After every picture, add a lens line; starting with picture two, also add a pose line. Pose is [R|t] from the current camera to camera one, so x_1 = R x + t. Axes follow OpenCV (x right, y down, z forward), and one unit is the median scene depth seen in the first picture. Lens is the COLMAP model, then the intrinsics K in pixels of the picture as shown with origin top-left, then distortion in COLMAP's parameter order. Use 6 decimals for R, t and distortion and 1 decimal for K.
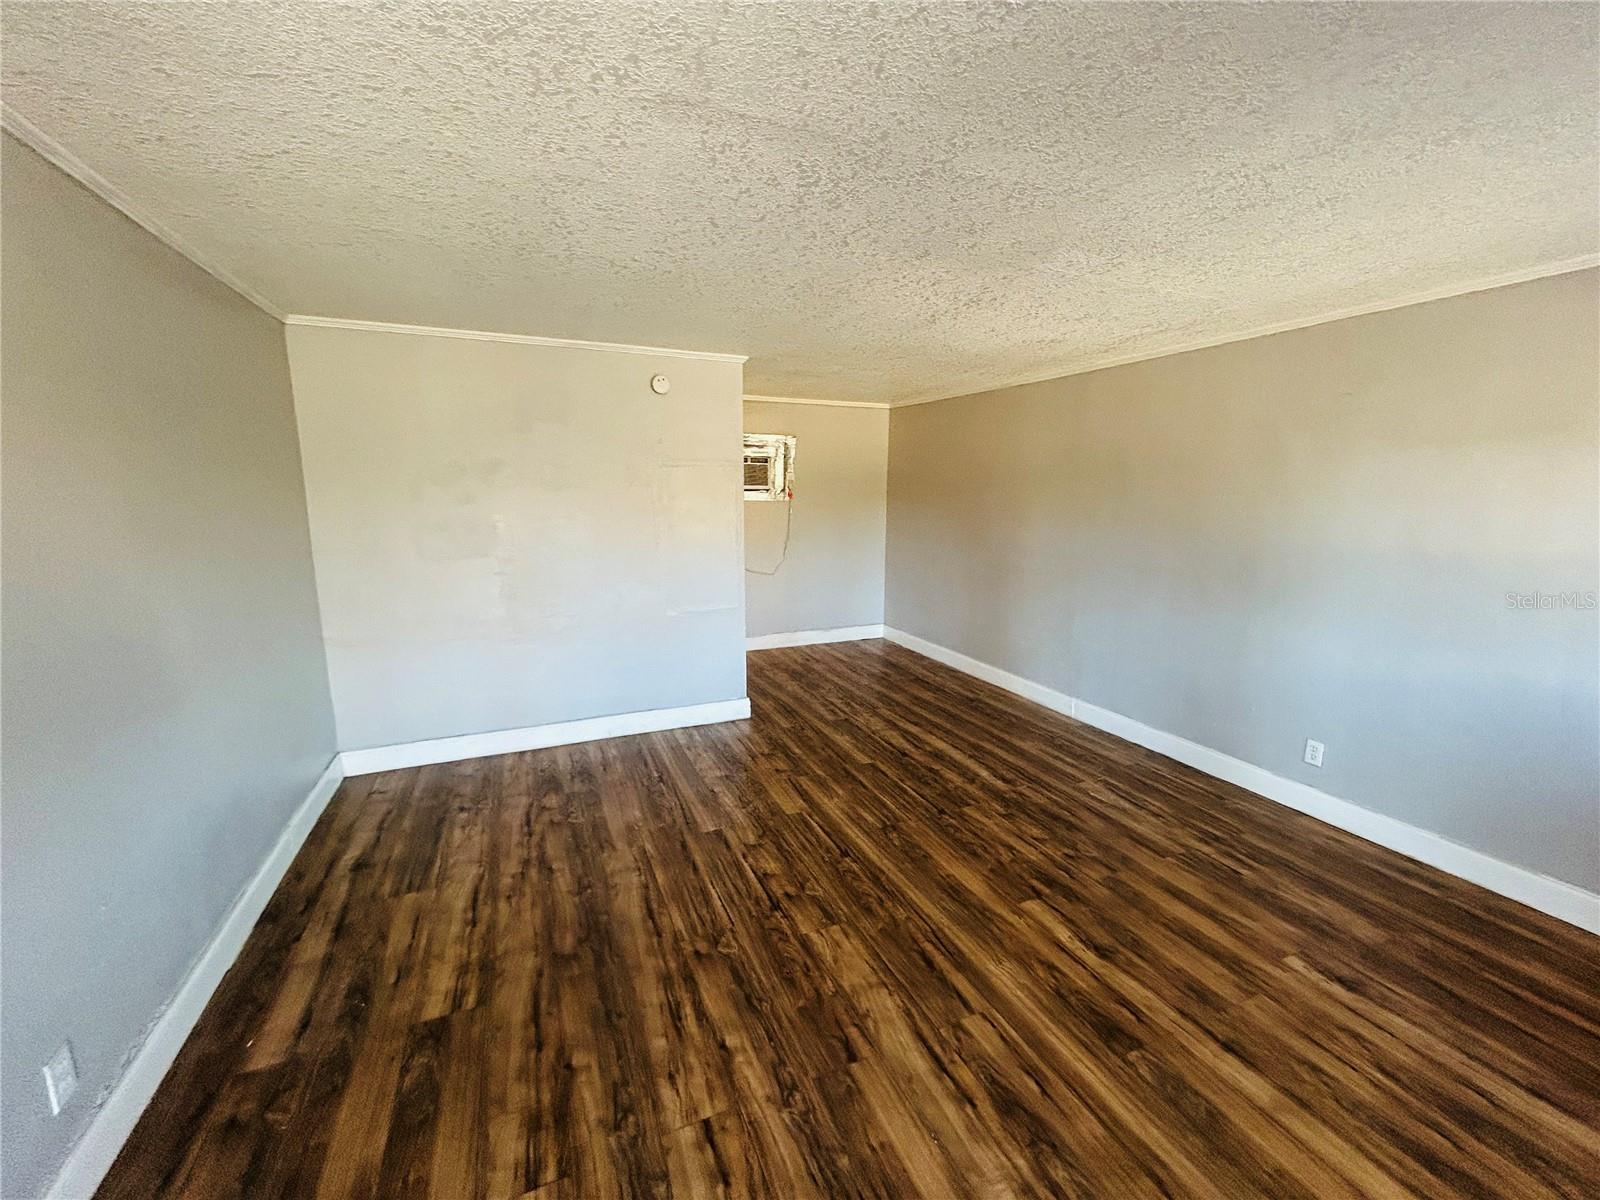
lens RADIAL K [[645.1, 0, 800.0], [0, 645.1, 600.0], [0, 0, 1]] dist [-0.002468, -0.000120]
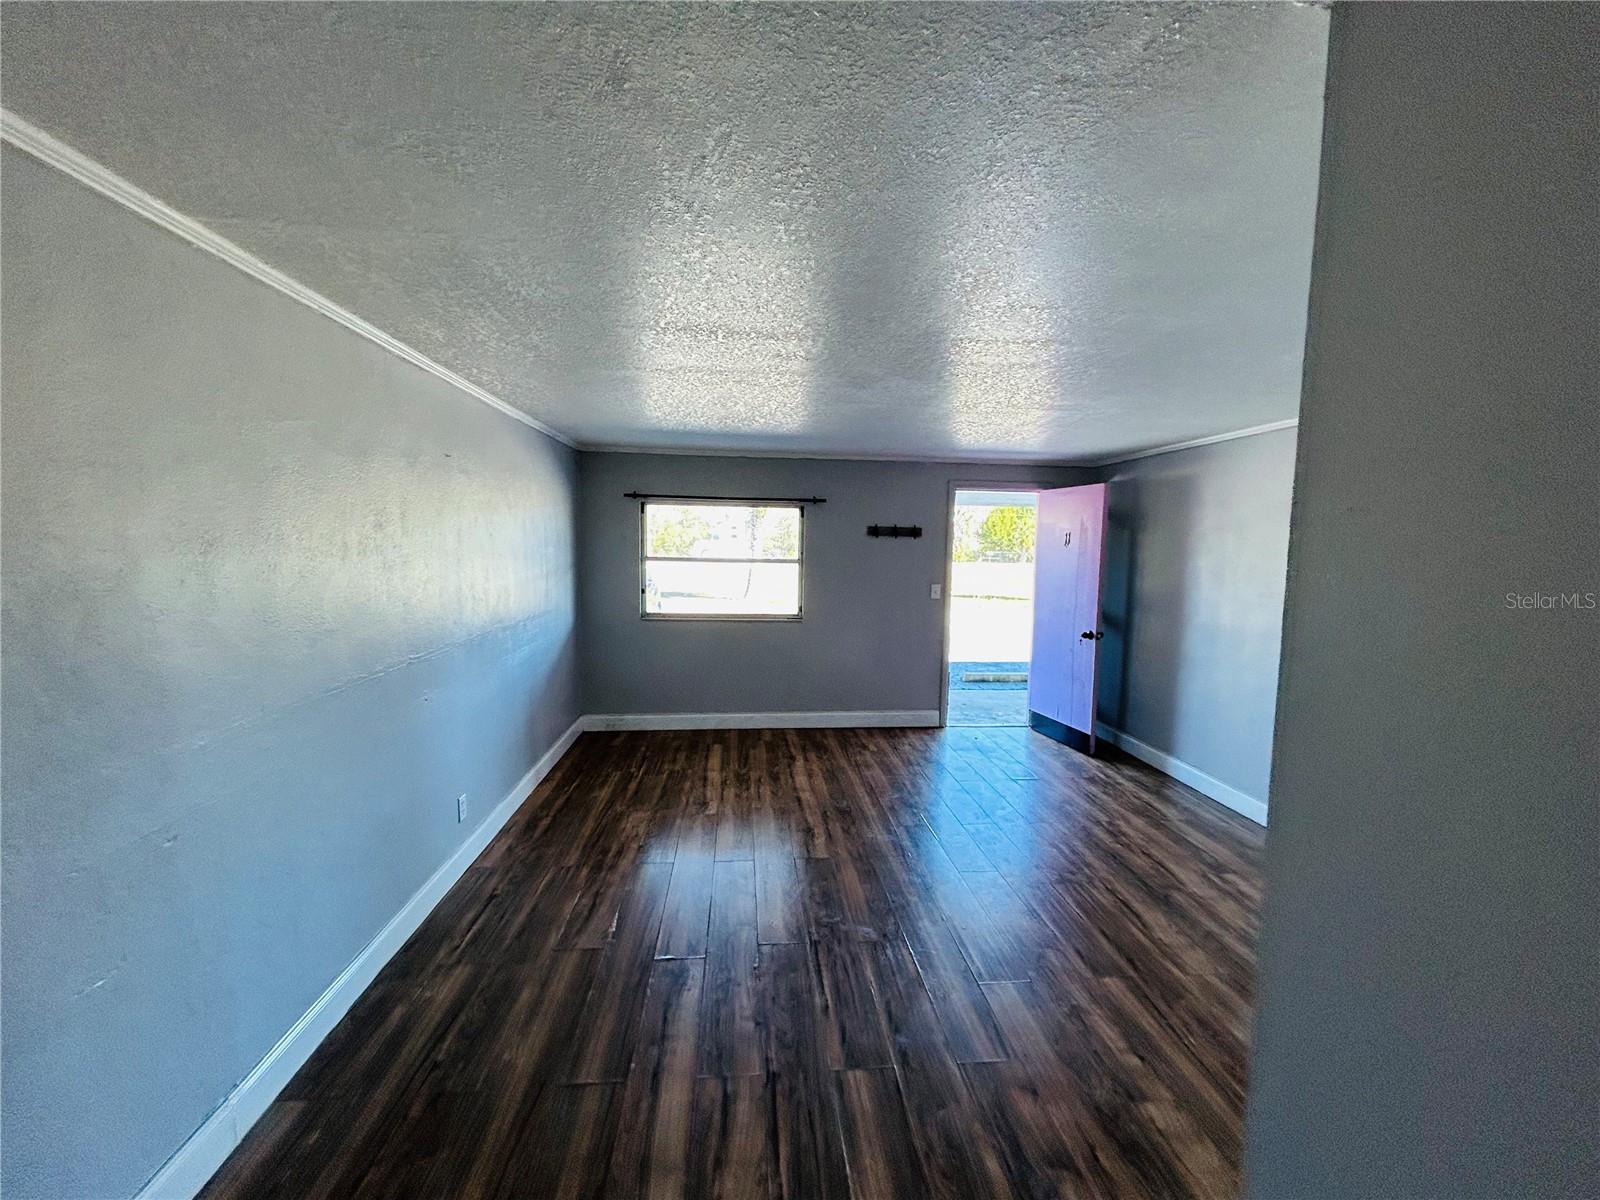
lens RADIAL K [[645.1, 0, 800.0], [0, 645.1, 600.0], [0, 0, 1]] dist [-0.002468, -0.000120]
pose [[-0.949739, -0.047096, 0.309481, 0.003999], [0.032268, 0.968624, 0.246427, -0.395840], [-0.311377, 0.244027, -0.918420, 2.166861]]
